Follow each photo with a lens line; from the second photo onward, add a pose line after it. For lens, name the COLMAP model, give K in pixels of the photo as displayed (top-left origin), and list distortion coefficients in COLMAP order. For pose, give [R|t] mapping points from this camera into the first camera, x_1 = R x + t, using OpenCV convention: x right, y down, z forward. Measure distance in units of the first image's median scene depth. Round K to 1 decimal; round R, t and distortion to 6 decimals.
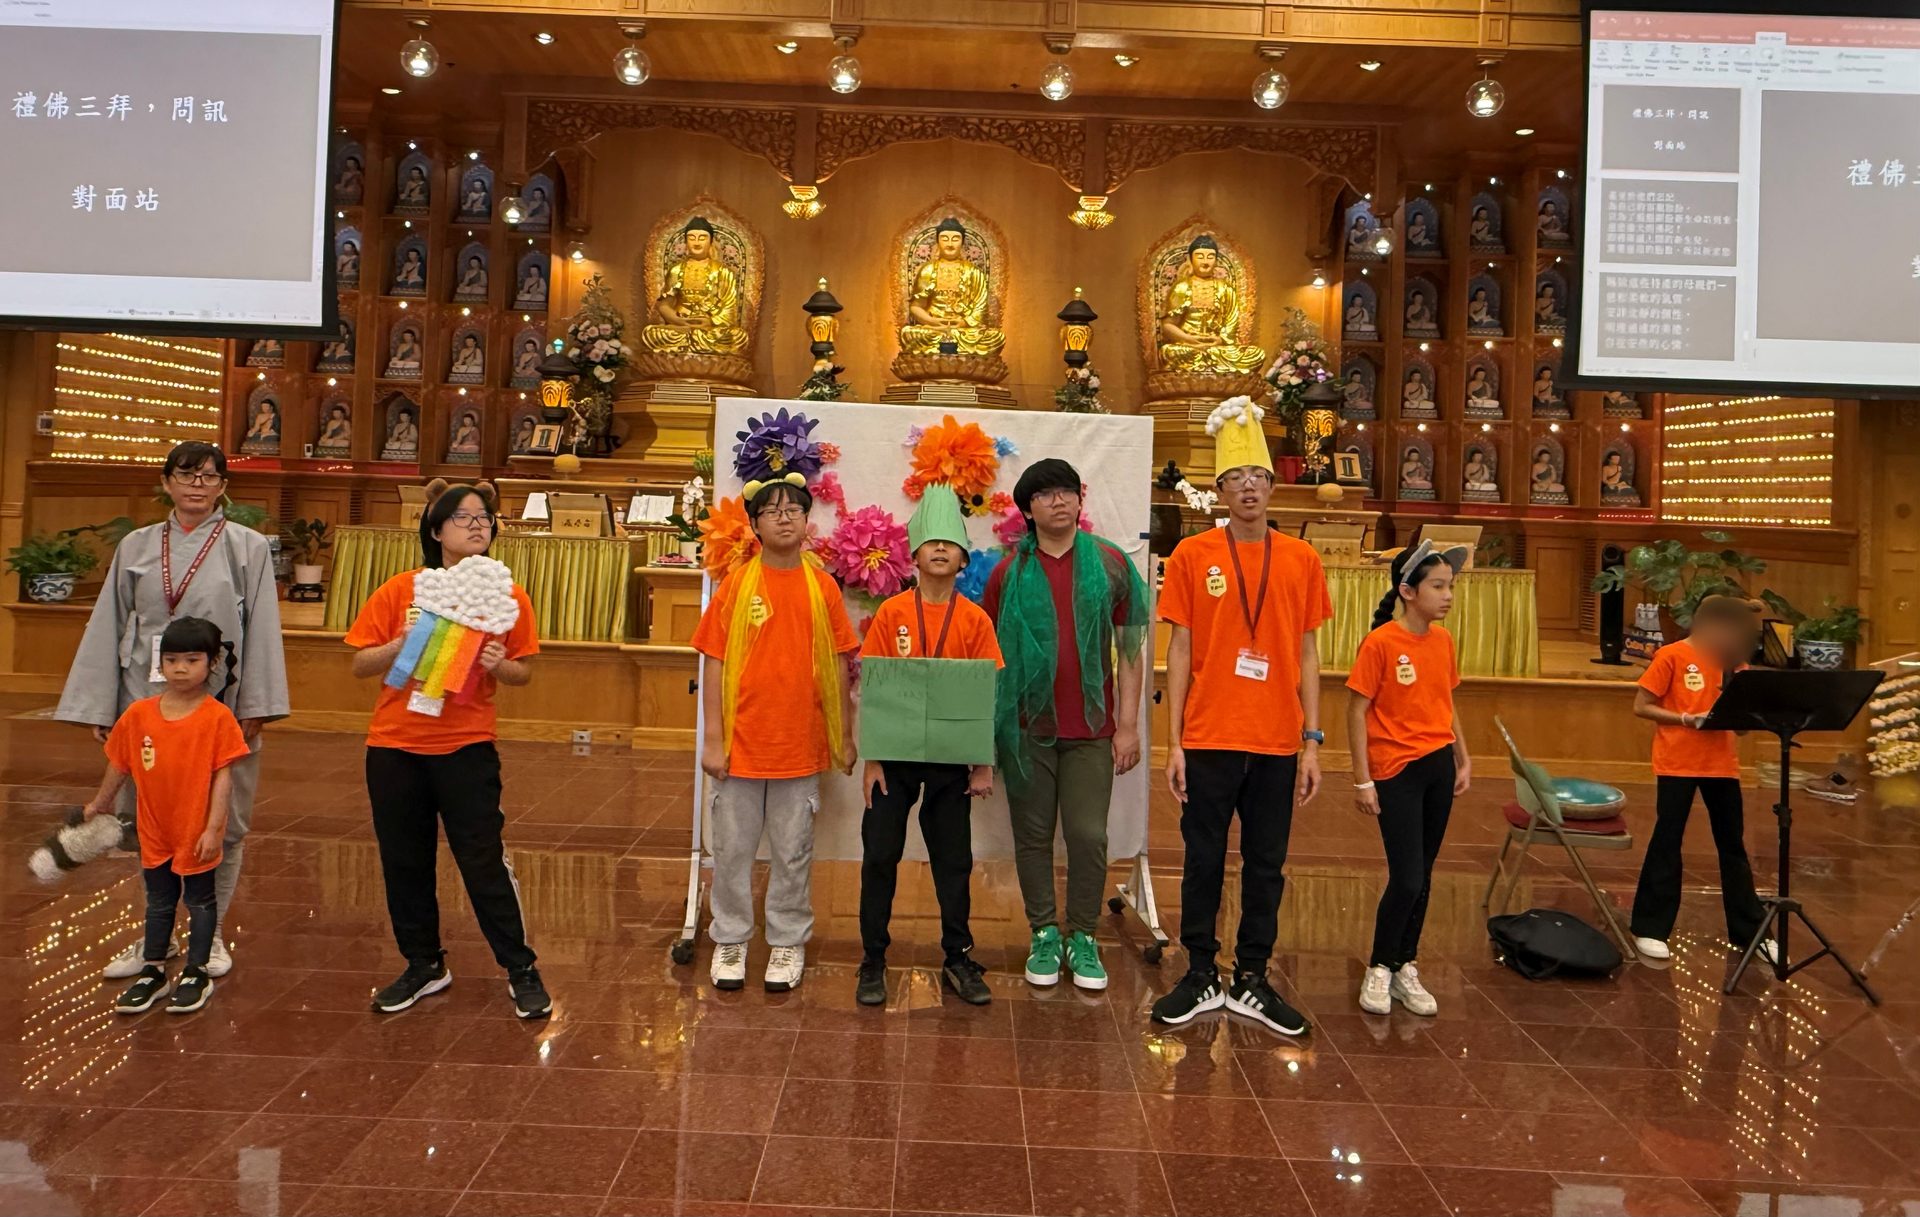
lens RADIAL K [[1316.3, 0, 933.9], [0, 1316.3, 471.0], [0, 0, 1]] dist [-0.003173, 0.003660]
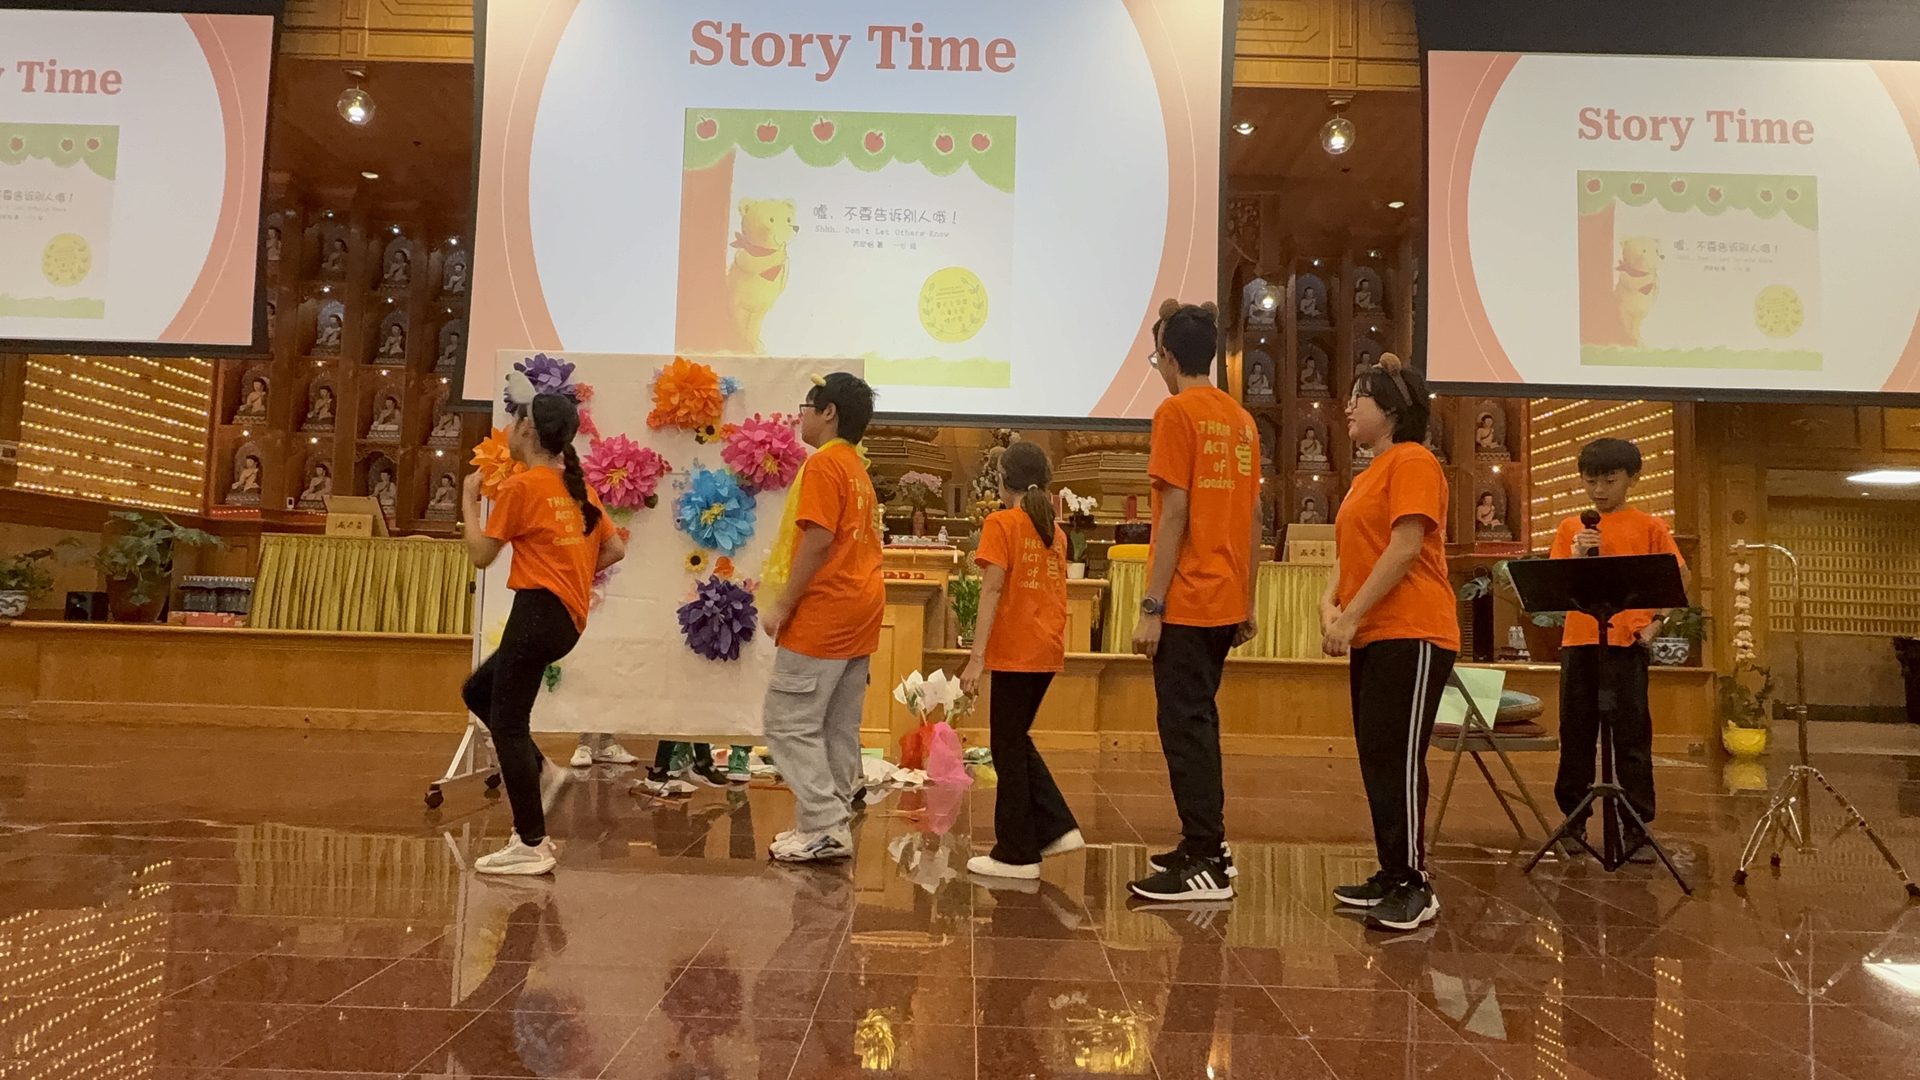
lens RADIAL K [[1148.1, 0, 960.0], [0, 1148.1, 540.0], [0, 0, 1]] dist [-0.000217, 0.001804]
pose [[0.999922, -0.008366, 0.009225, 0.067204], [0.008858, 0.998465, -0.054675, 0.070673], [-0.008753, 0.054752, 0.998462, 0.050790]]
